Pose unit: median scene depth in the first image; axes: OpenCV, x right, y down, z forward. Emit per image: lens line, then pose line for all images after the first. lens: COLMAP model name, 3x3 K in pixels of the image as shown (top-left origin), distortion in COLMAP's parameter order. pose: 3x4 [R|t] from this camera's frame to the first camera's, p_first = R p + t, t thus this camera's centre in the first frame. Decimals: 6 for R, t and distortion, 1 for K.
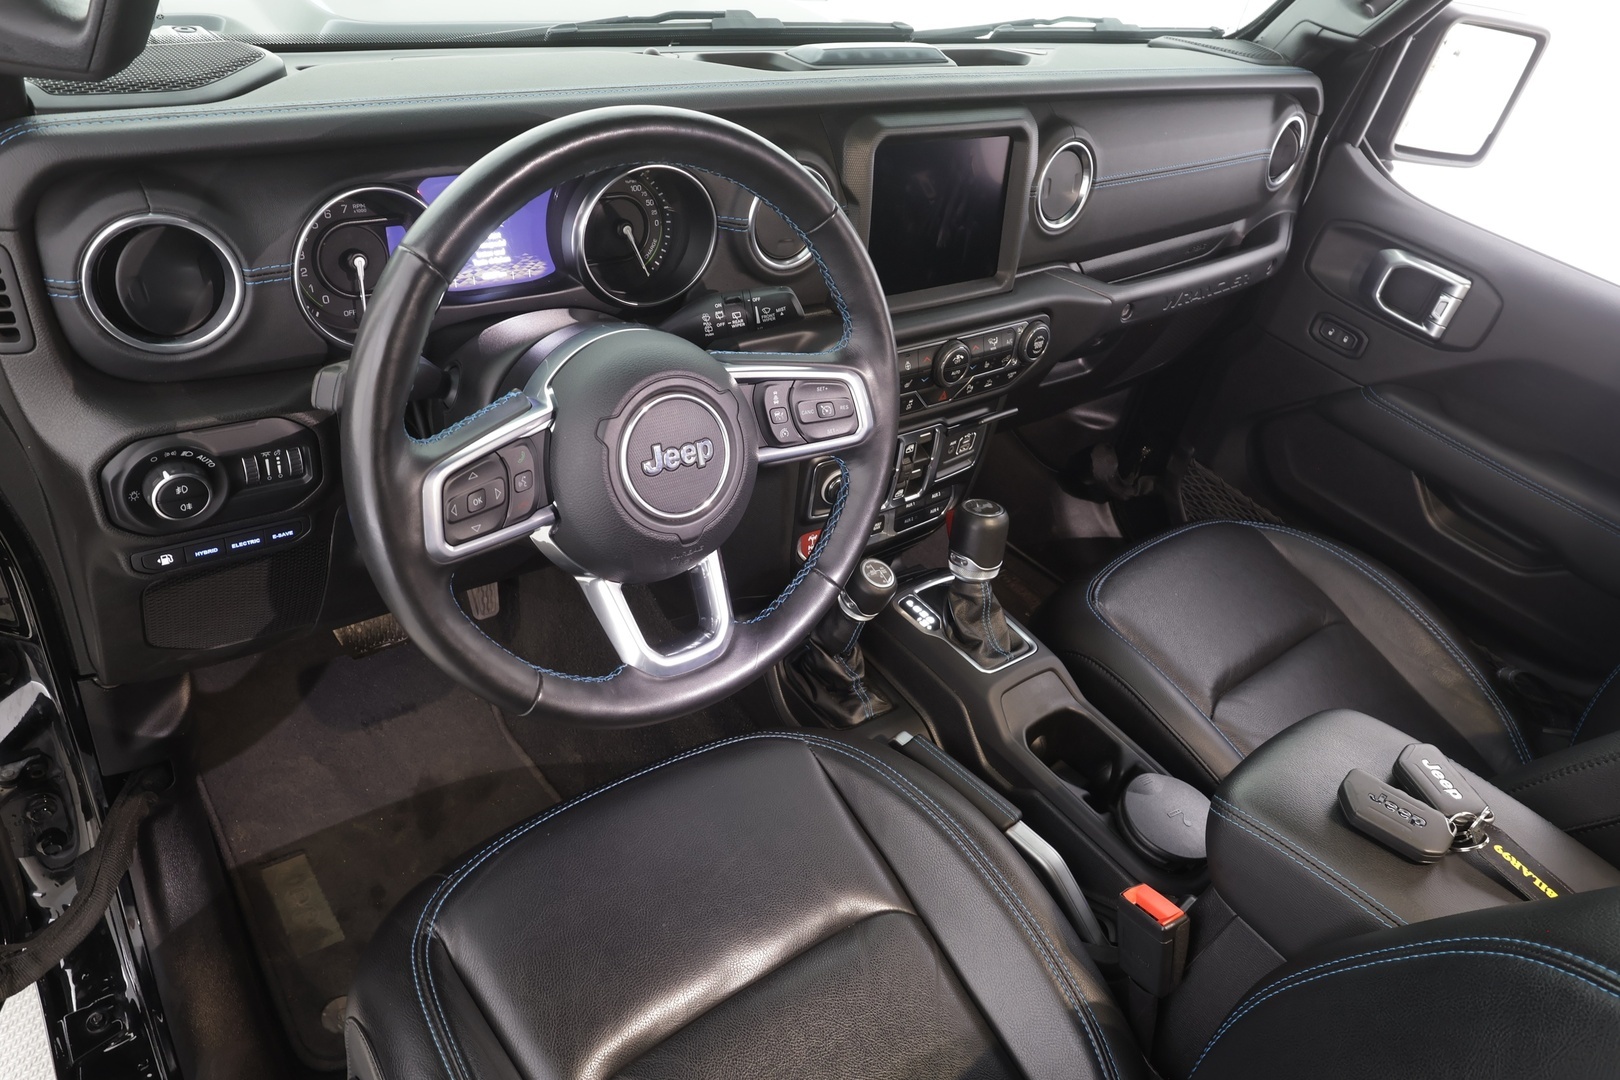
lens RADIAL K [[1137.5, 0, 810.8], [0, 1137.5, 538.9], [0, 0, 1]] dist [0.009607, -0.000710]
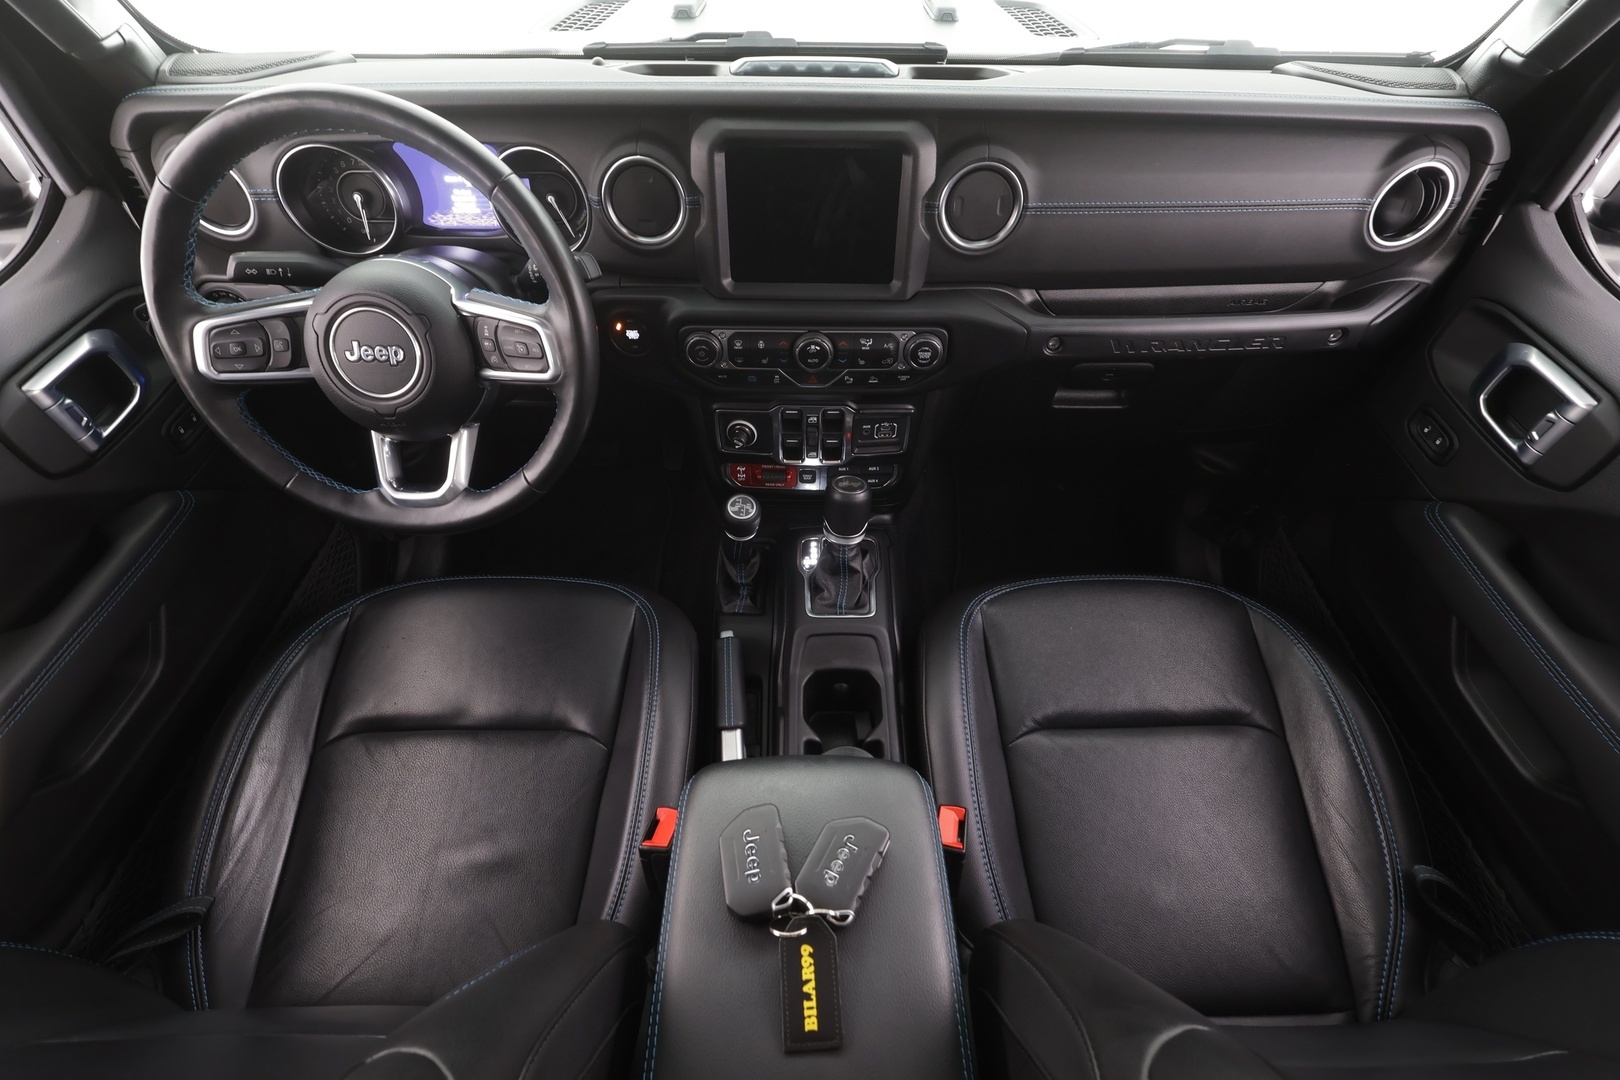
lens RADIAL K [[748.6, 0, 806.3], [0, 748.6, 540.5], [0, 0, 1]] dist [-0.005059, 0.002725]
pose [[0.772451, 0.333989, -0.540158, 0.604066], [-0.268152, 0.942533, 0.199314, -0.125747], [0.575686, -0.009115, 0.817620, 0.378833]]
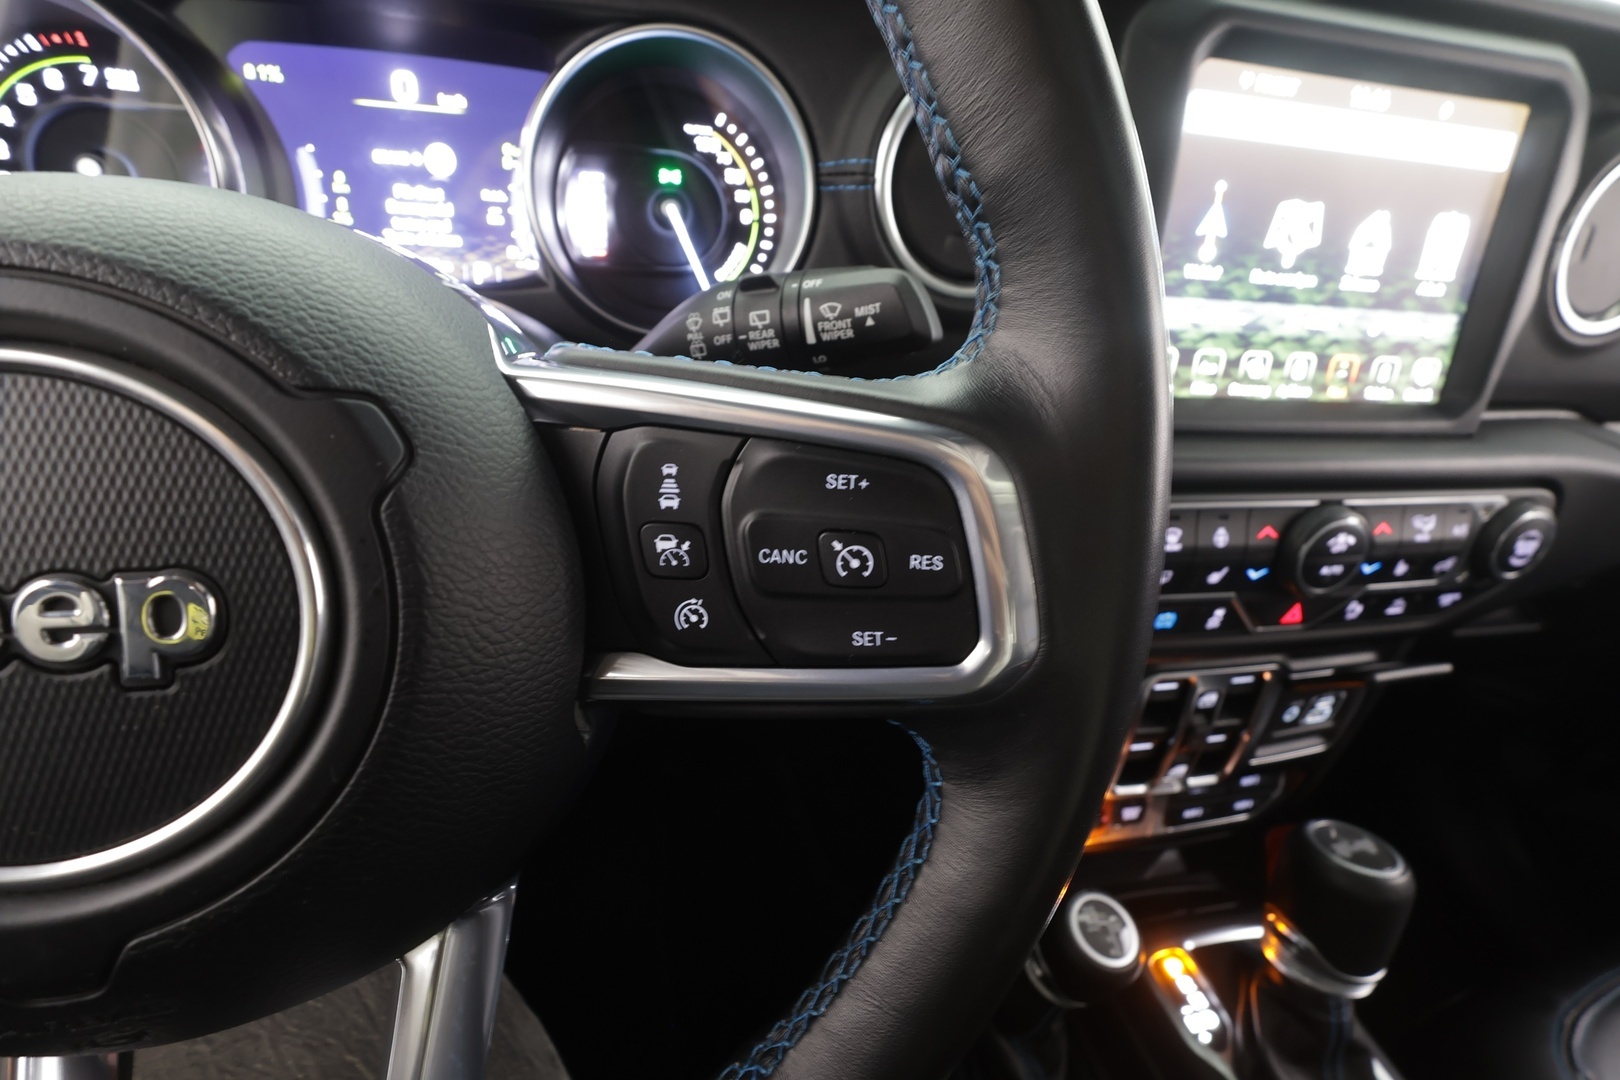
lens RADIAL K [[748.6, 0, 812.8], [0, 748.6, 545.3], [0, 0, 1]] dist [-0.005059, 0.002725]
pose [[0.899260, 0.132331, -0.416918, 0.061243], [-0.205613, 0.969154, -0.135879, -0.069223], [0.386076, 0.207914, 0.898731, 0.638392]]
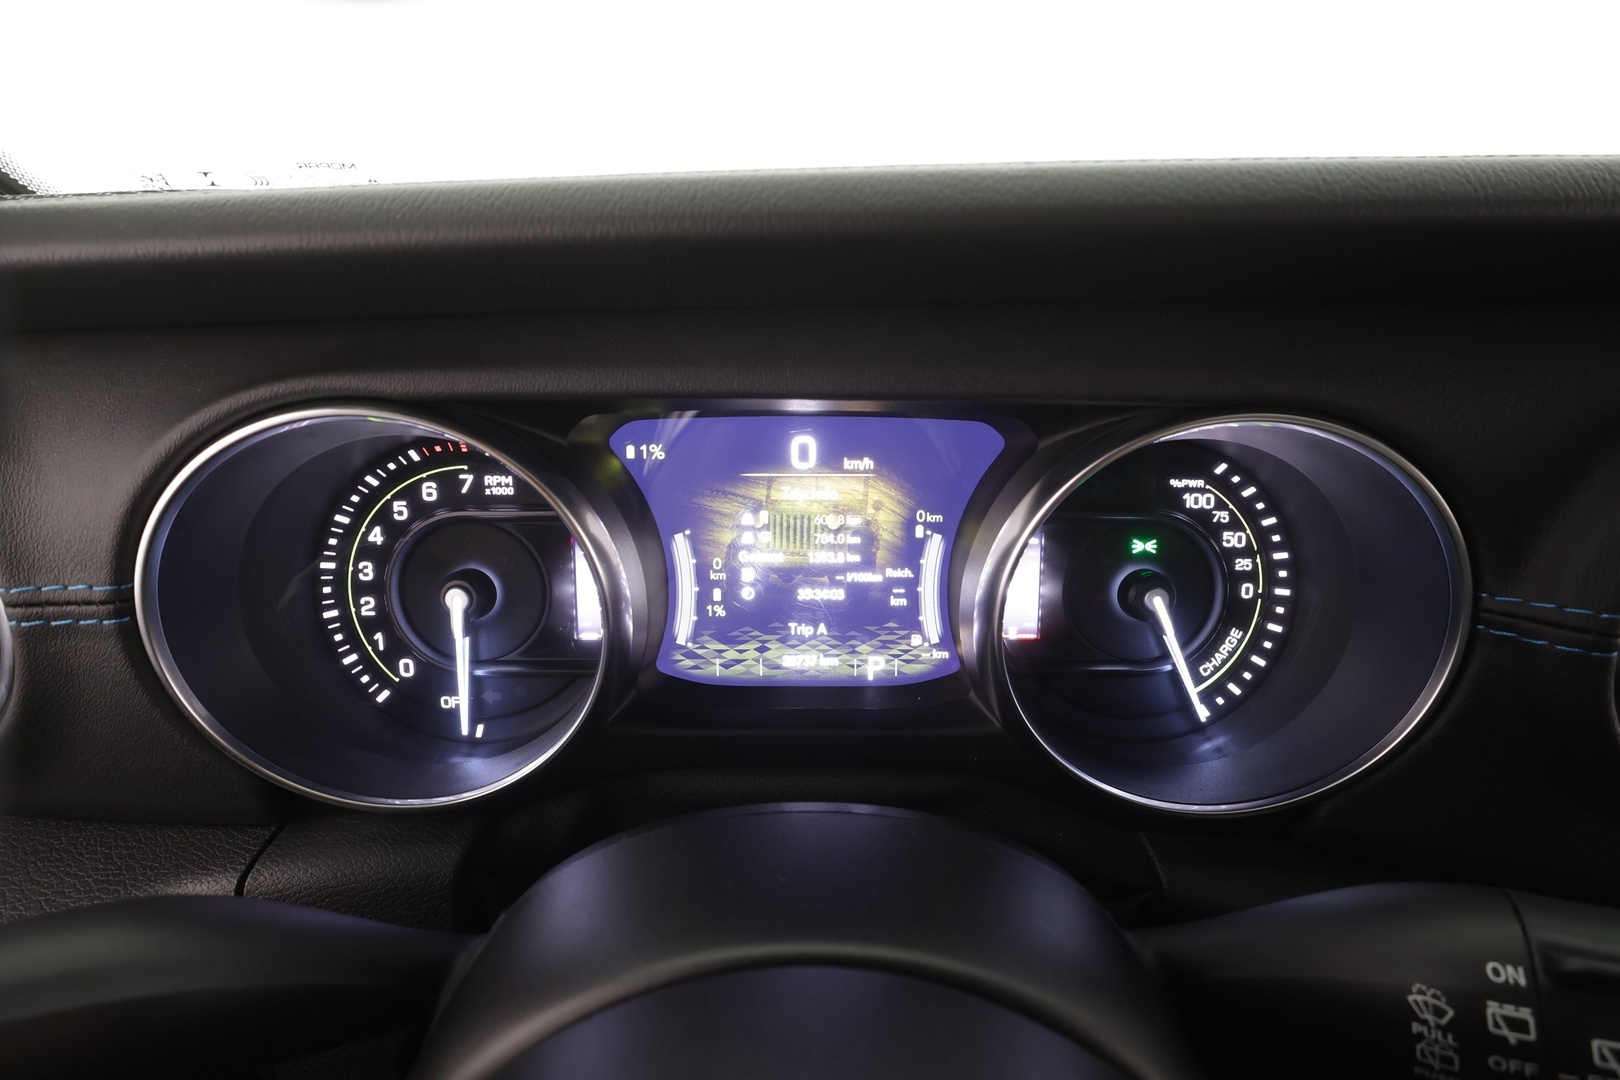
lens RADIAL K [[748.6, 0, 810.2], [0, 748.6, 548.6], [0, 0, 1]] dist [-0.005059, 0.002725]
pose [[0.784167, 0.083391, -0.614921, -0.085989], [-0.260033, 0.943891, -0.203600, -0.178258], [0.563440, 0.319556, 0.761852, 0.637889]]
